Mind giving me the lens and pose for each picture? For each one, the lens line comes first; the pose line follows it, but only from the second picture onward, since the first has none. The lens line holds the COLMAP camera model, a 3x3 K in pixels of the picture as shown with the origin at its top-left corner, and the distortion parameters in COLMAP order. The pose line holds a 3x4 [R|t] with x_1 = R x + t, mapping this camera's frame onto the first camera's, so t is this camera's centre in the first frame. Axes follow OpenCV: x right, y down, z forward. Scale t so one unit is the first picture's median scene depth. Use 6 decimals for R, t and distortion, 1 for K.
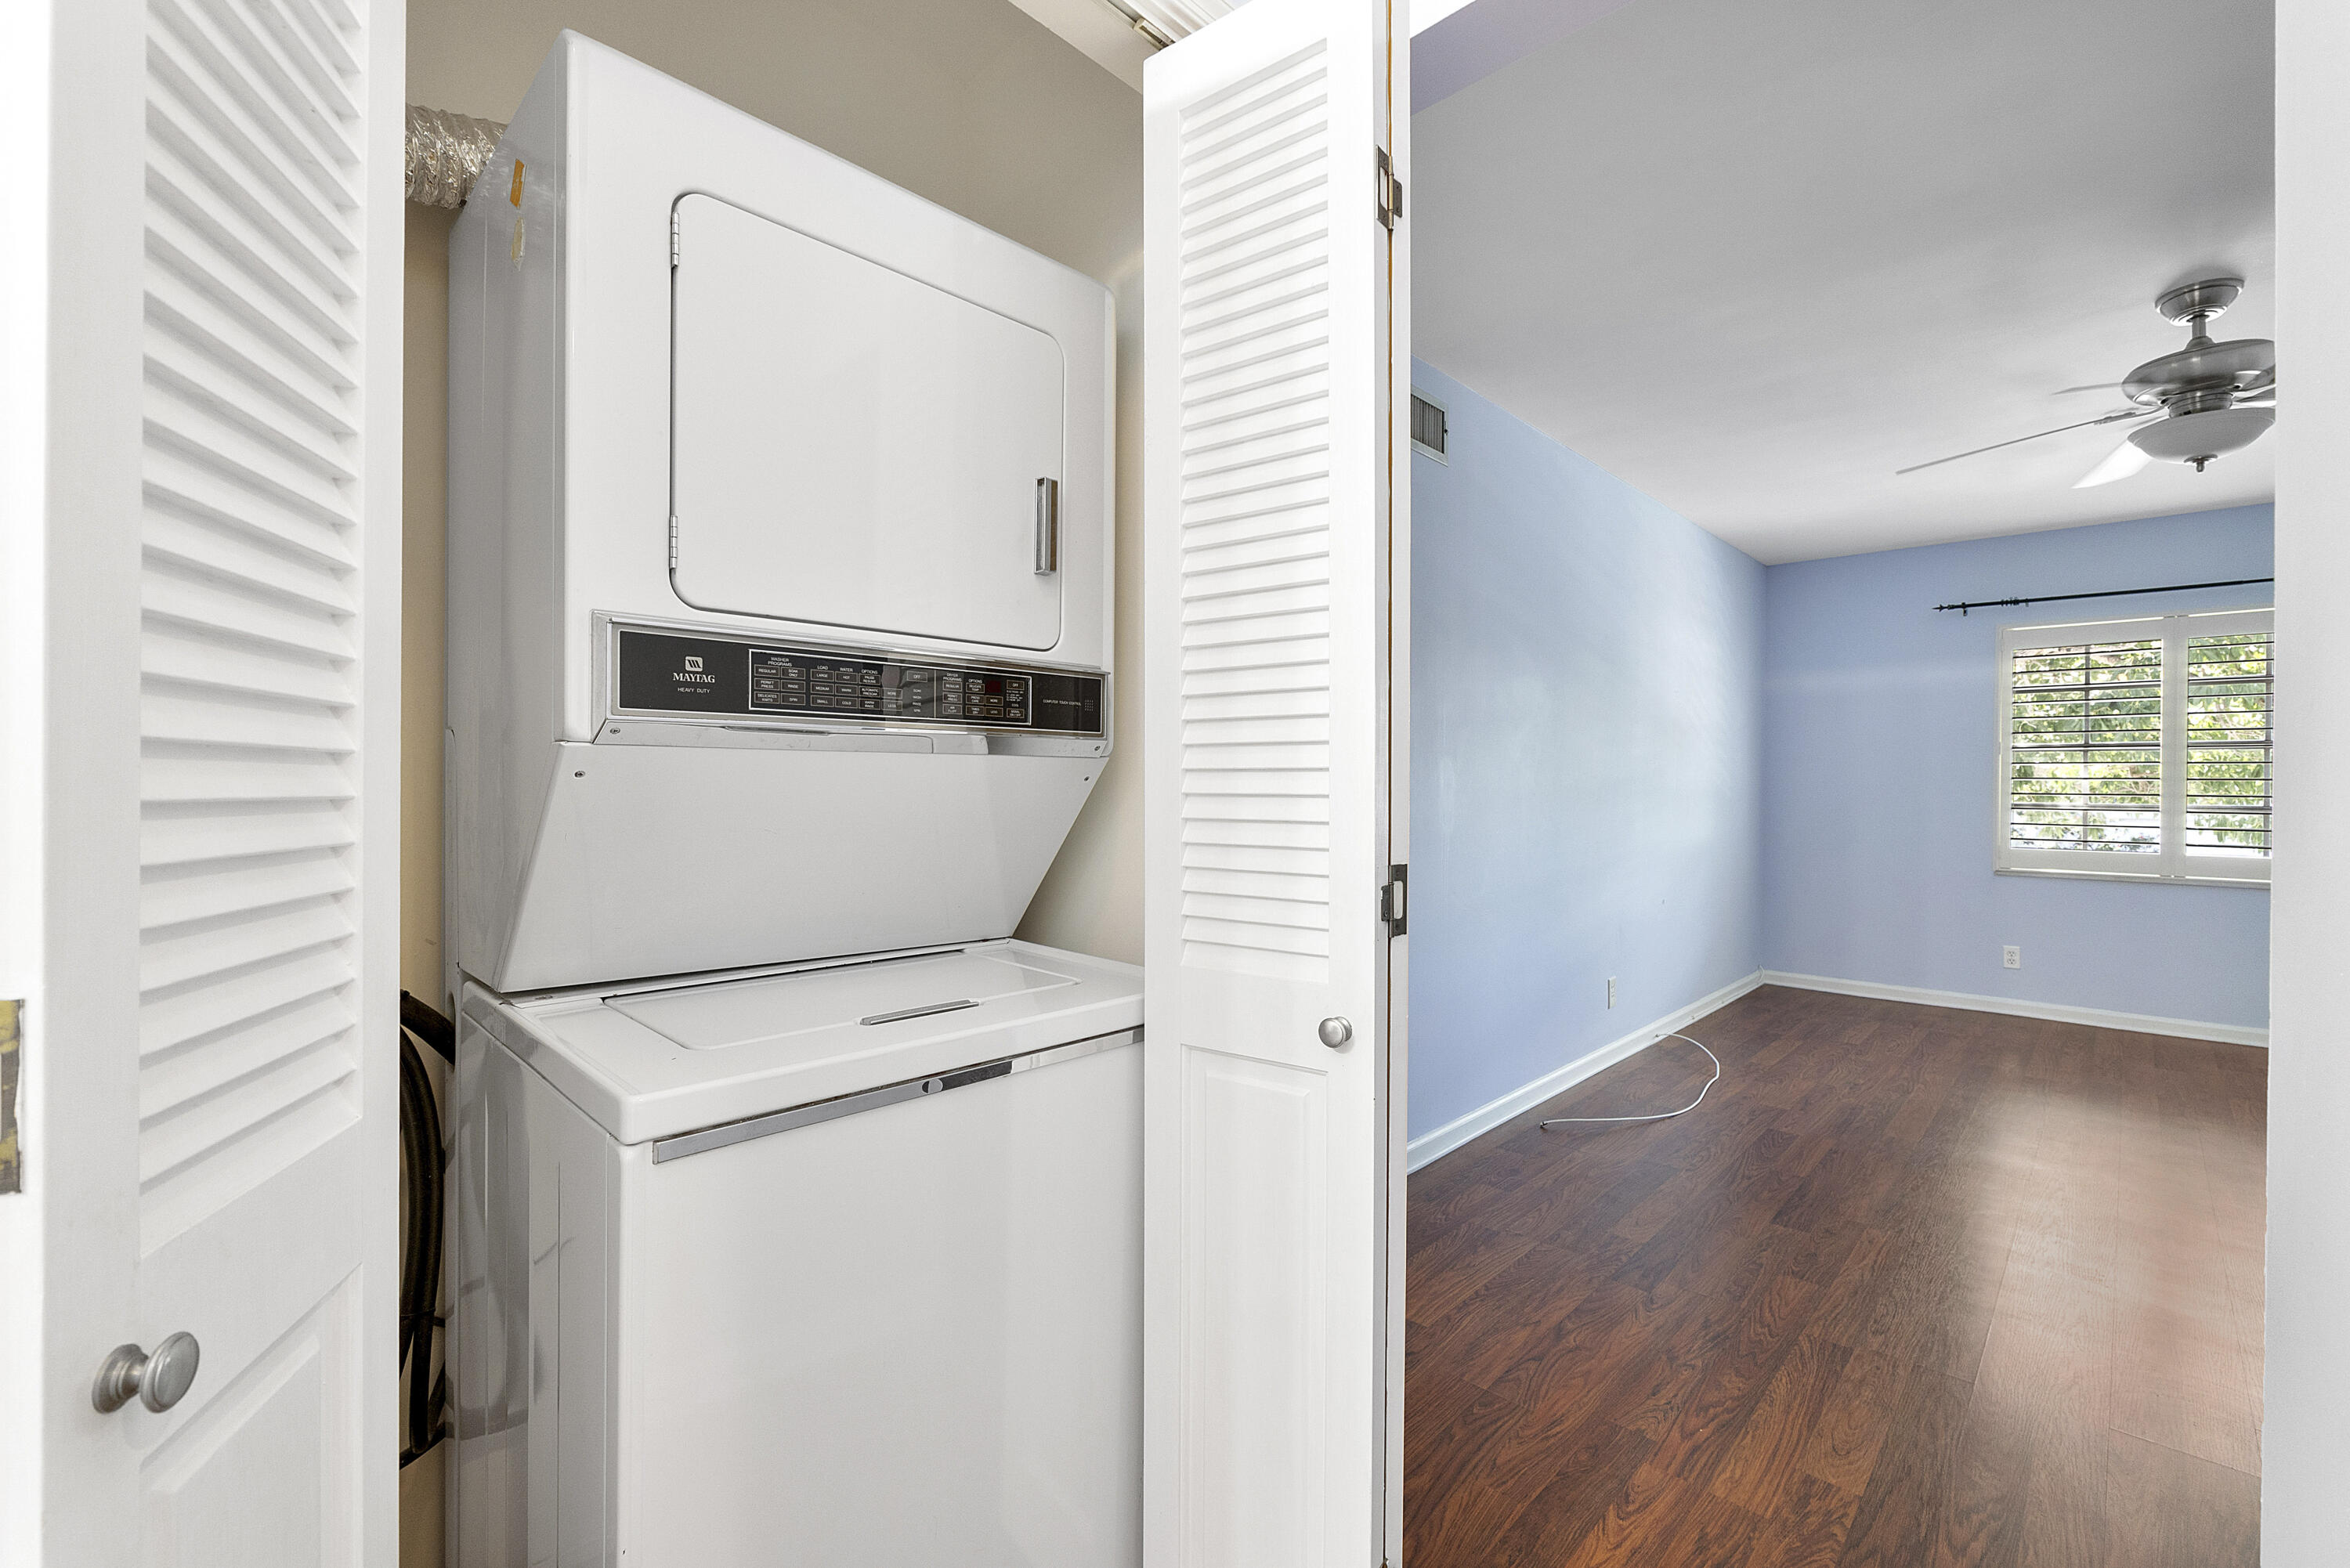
lens RADIAL K [[1000.0, 0, 1190.0], [0, 1000.0, 782.5], [0, 0, 1]] dist [-0.006160, -0.000764]
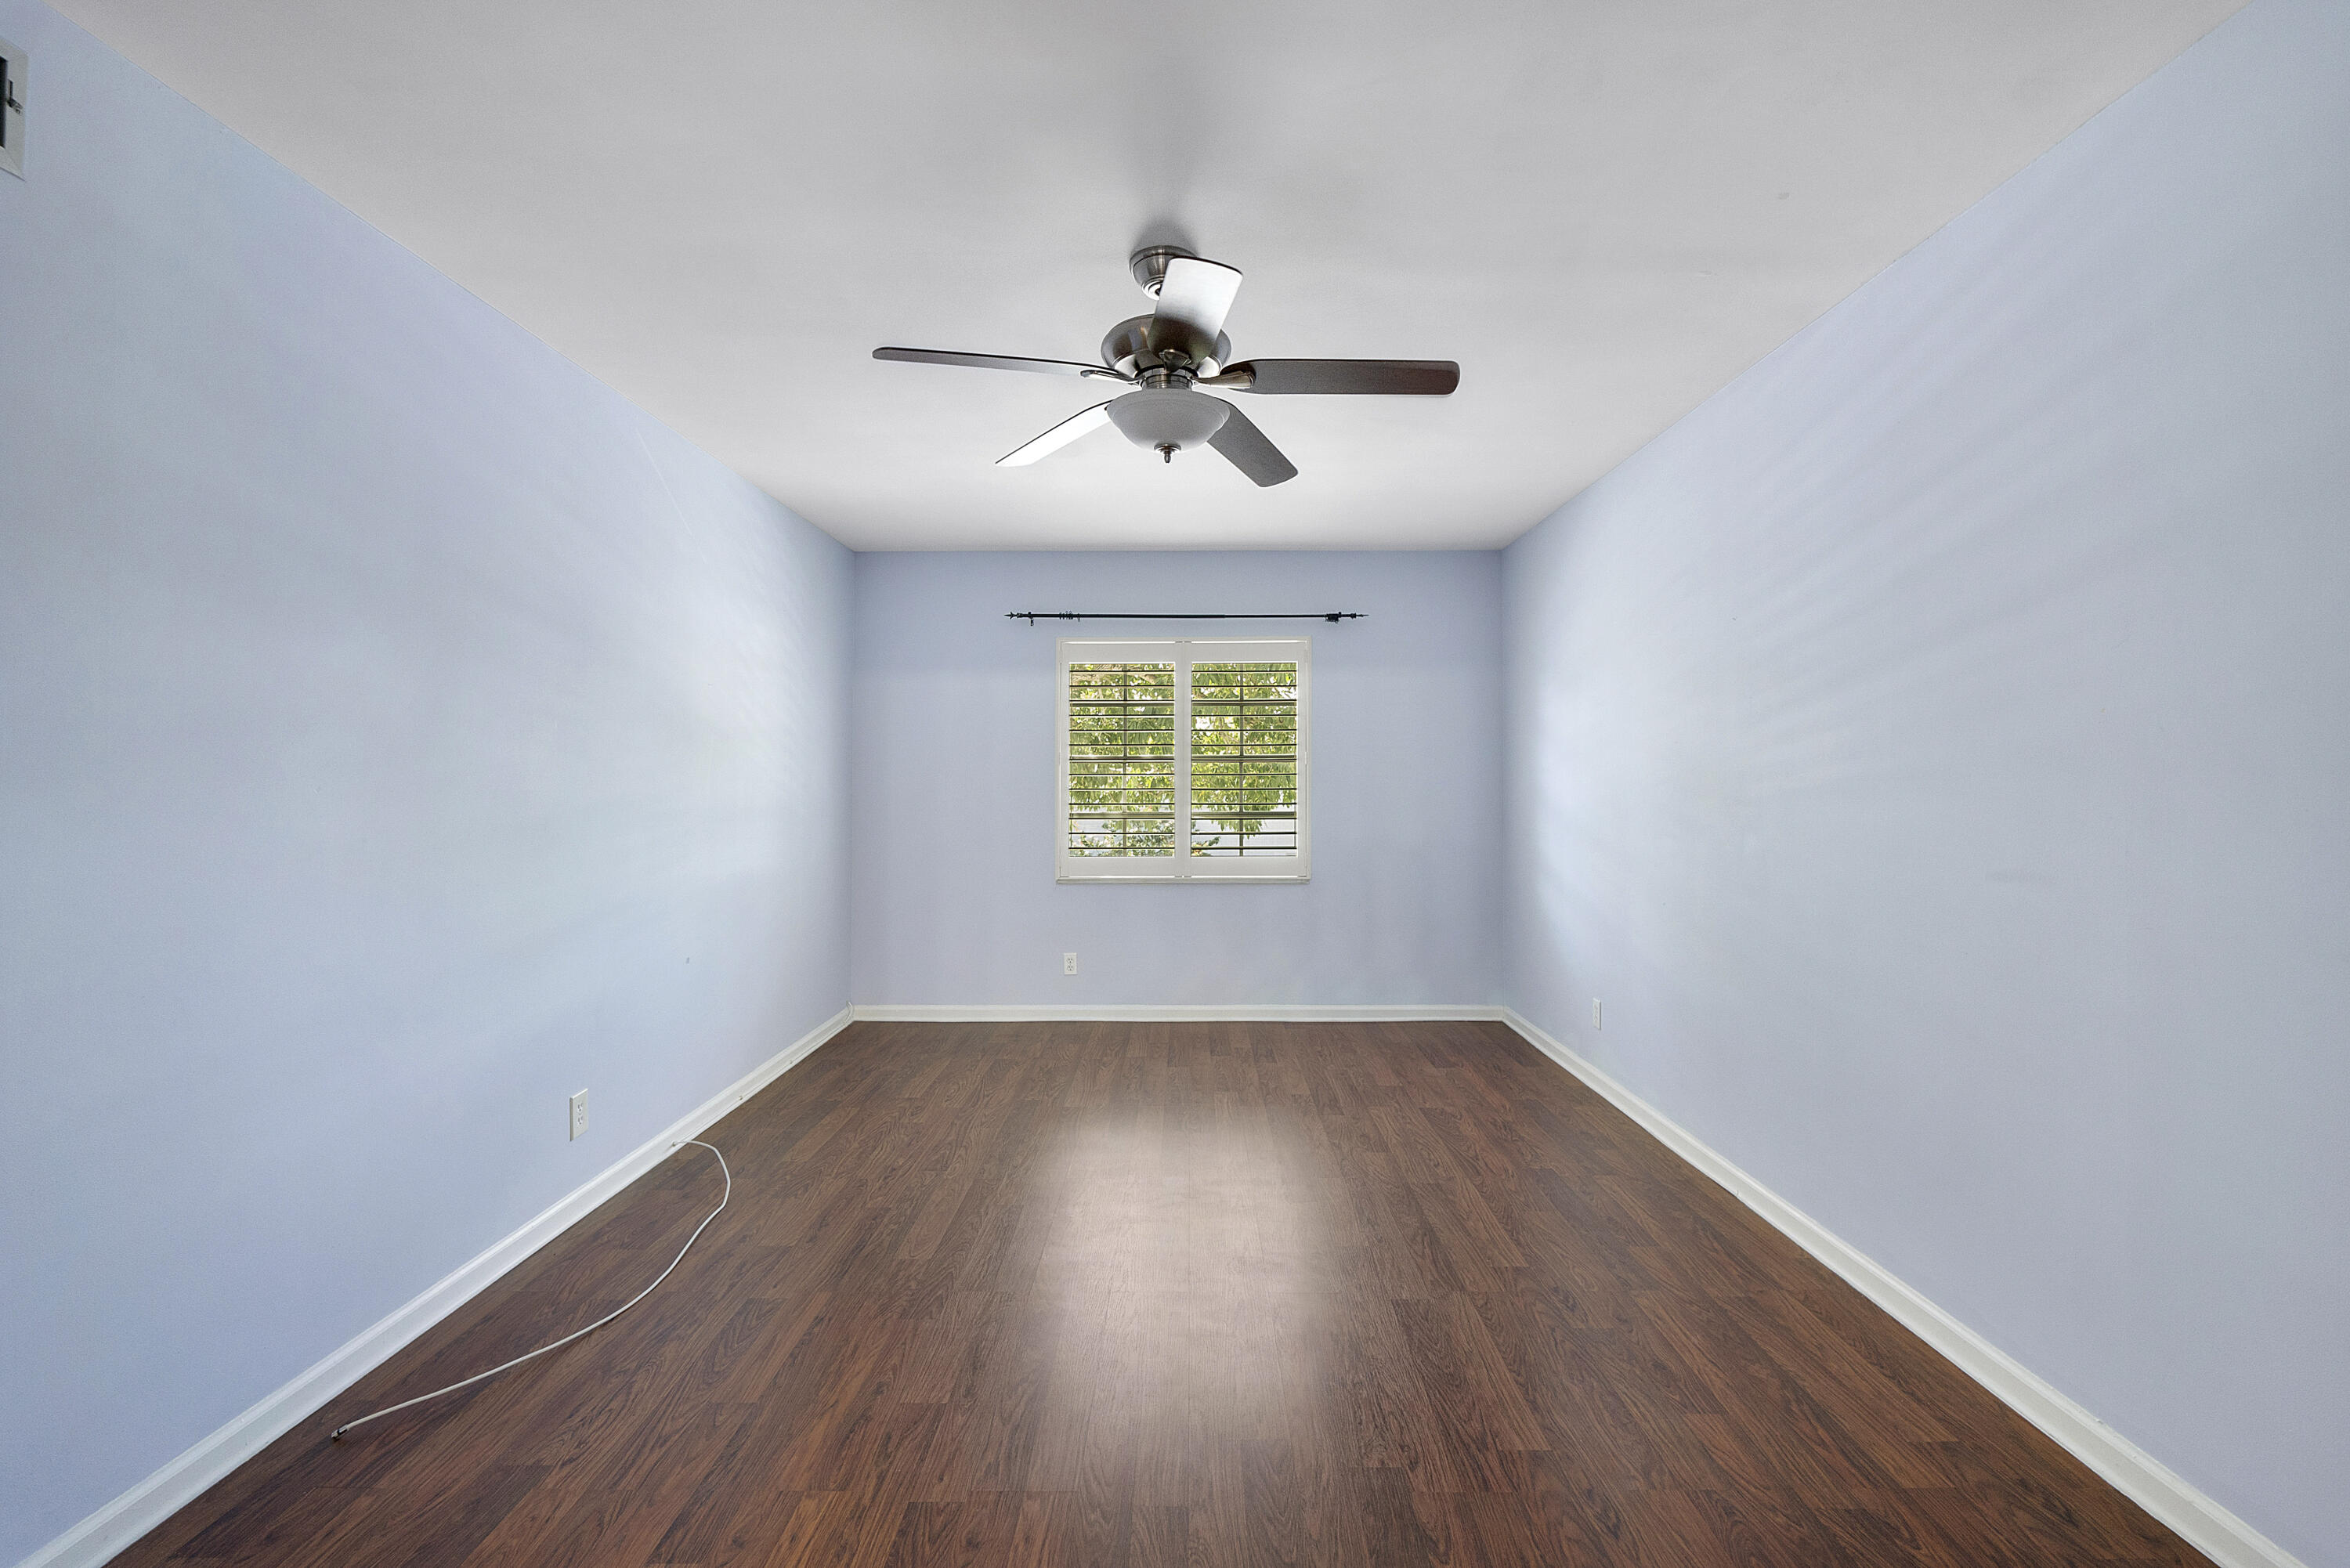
lens RADIAL K [[1000.0, 0, 1172.6], [0, 1000.0, 788.6], [0, 0, 1]] dist [-0.006160, -0.000764]
pose [[0.737316, -0.014020, 0.675403, 0.222128], [0.005944, 0.999881, 0.014266, -0.019705], [-0.675522, -0.006504, 0.737311, 0.181384]]
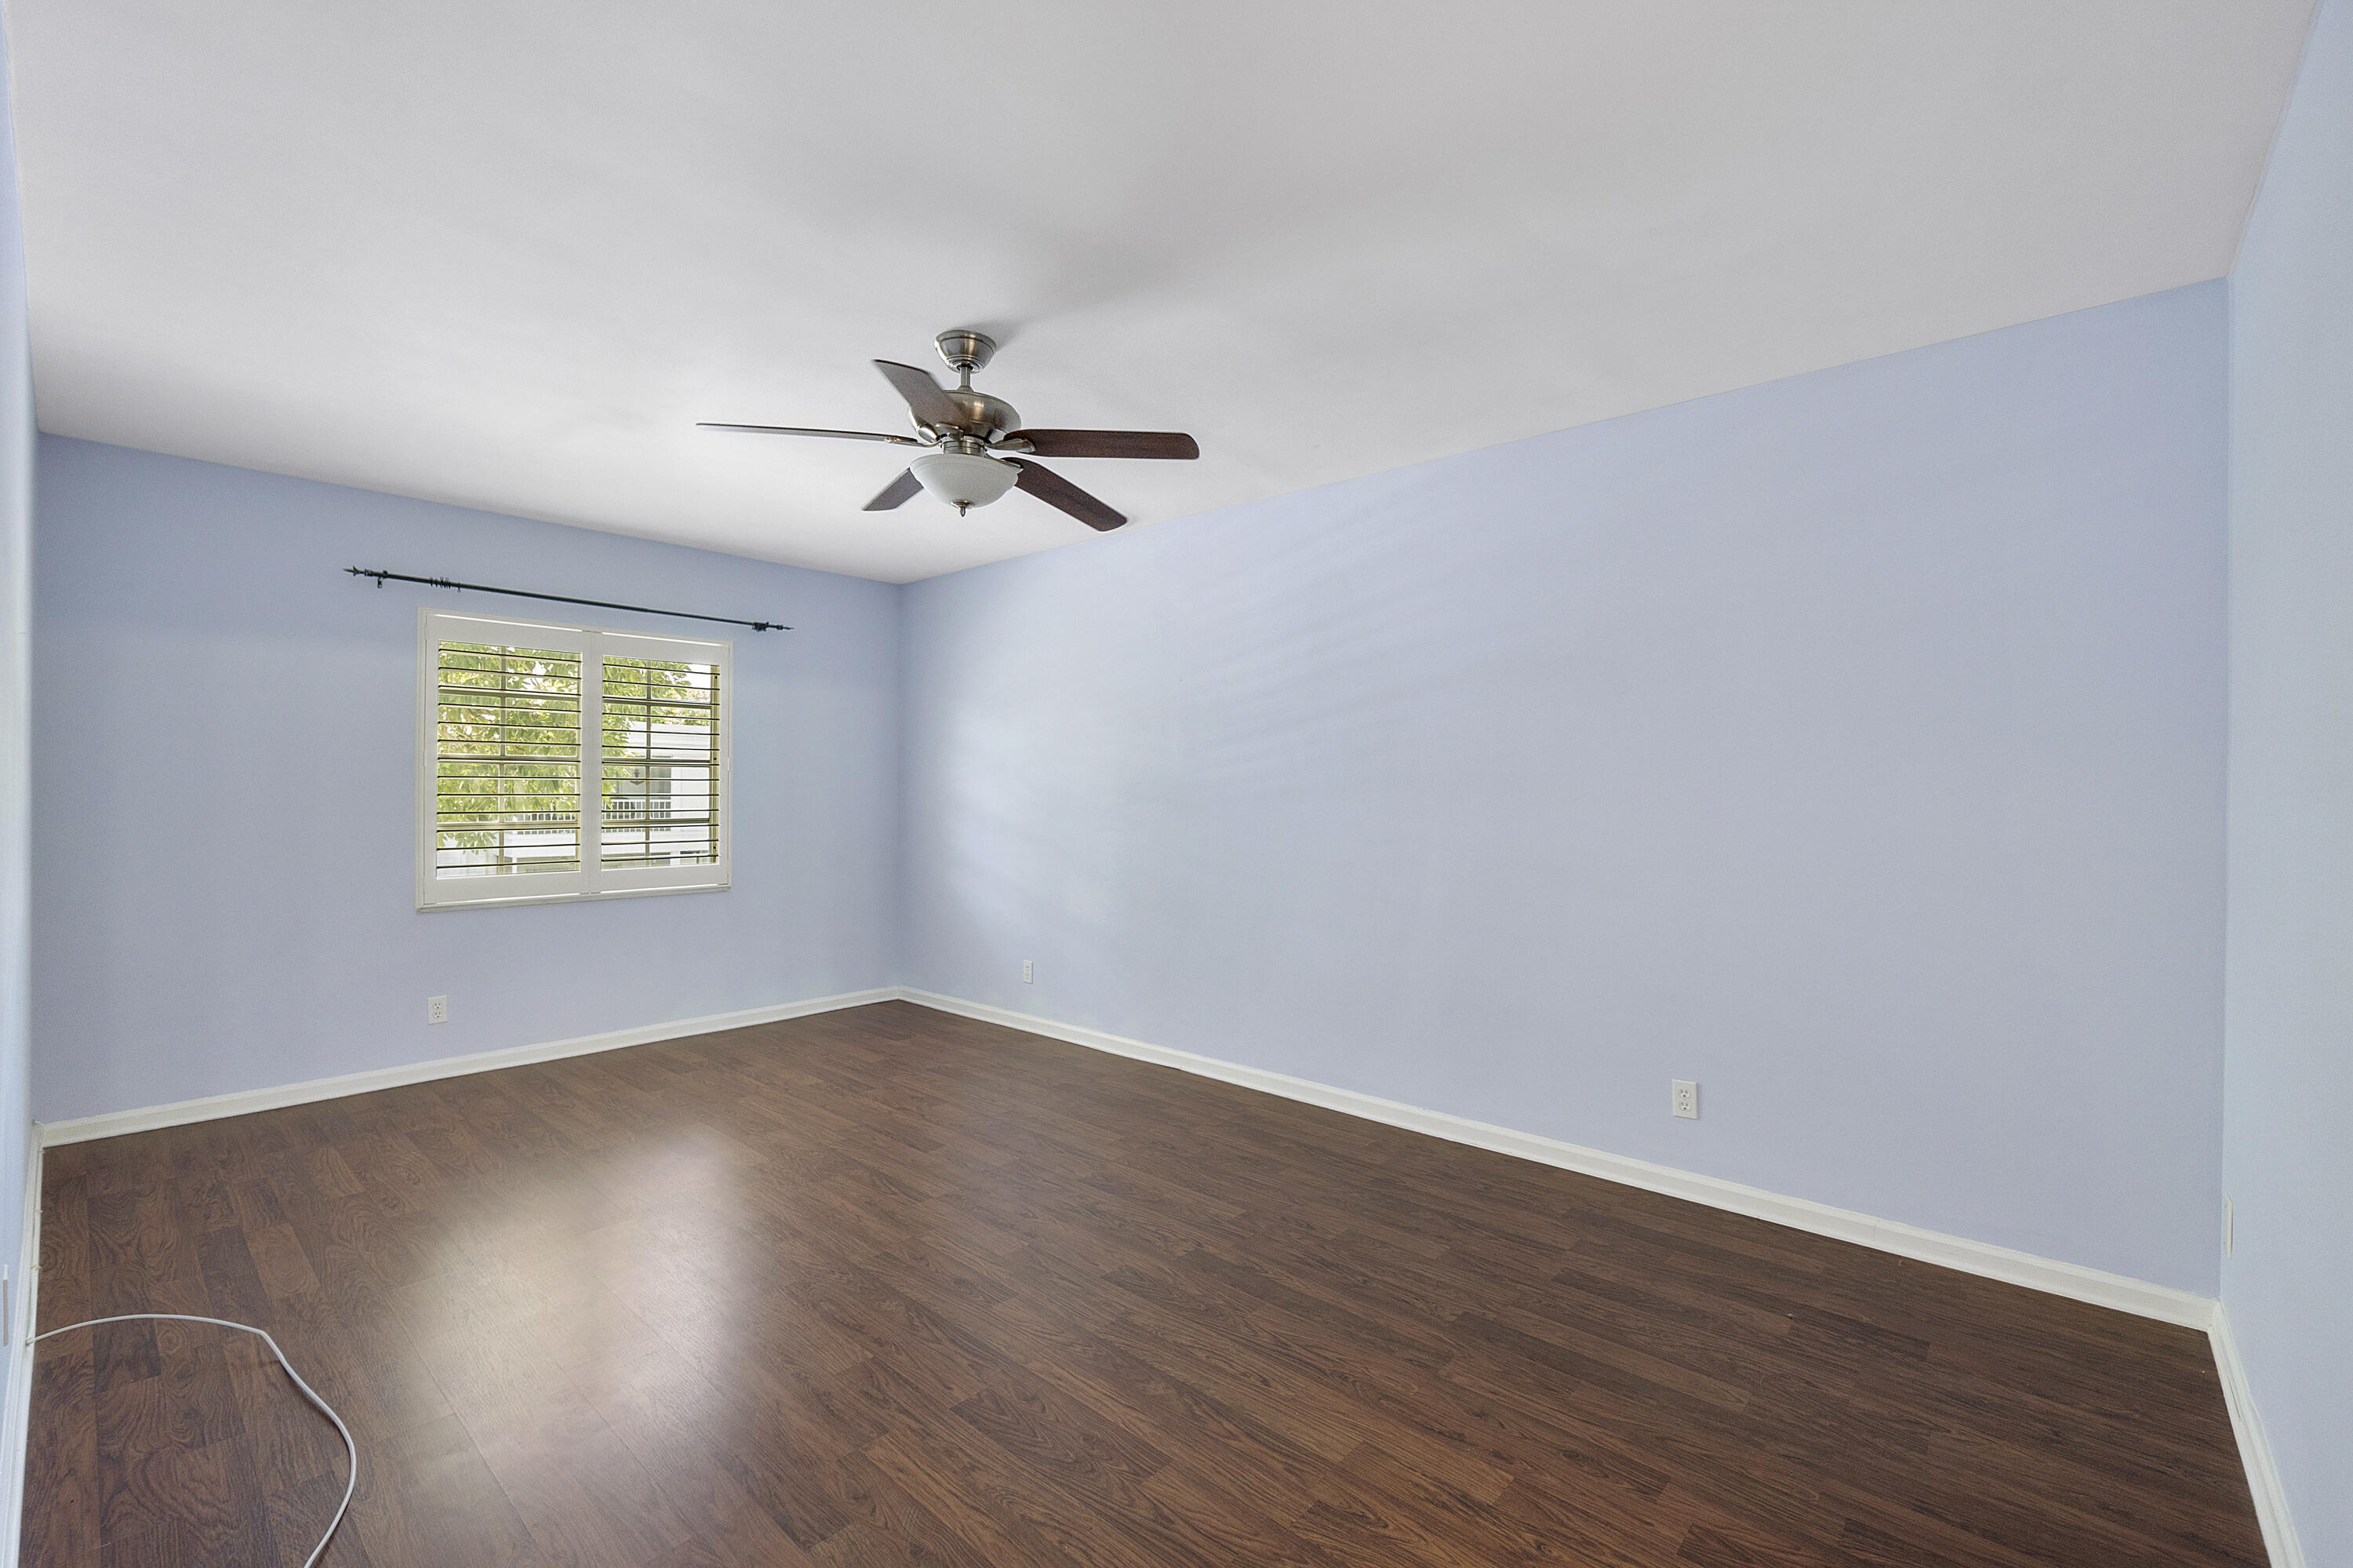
lens RADIAL K [[1001.4, 0, 1173.3], [0, 1001.4, 784.0], [0, 0, 1]] dist [-0.006160, -0.000764]
pose [[-0.016490, -0.000882, 0.999864, -0.019258], [-0.004440, 0.999990, 0.000809, -0.017559], [-0.999854, -0.004426, -0.016494, 0.419342]]
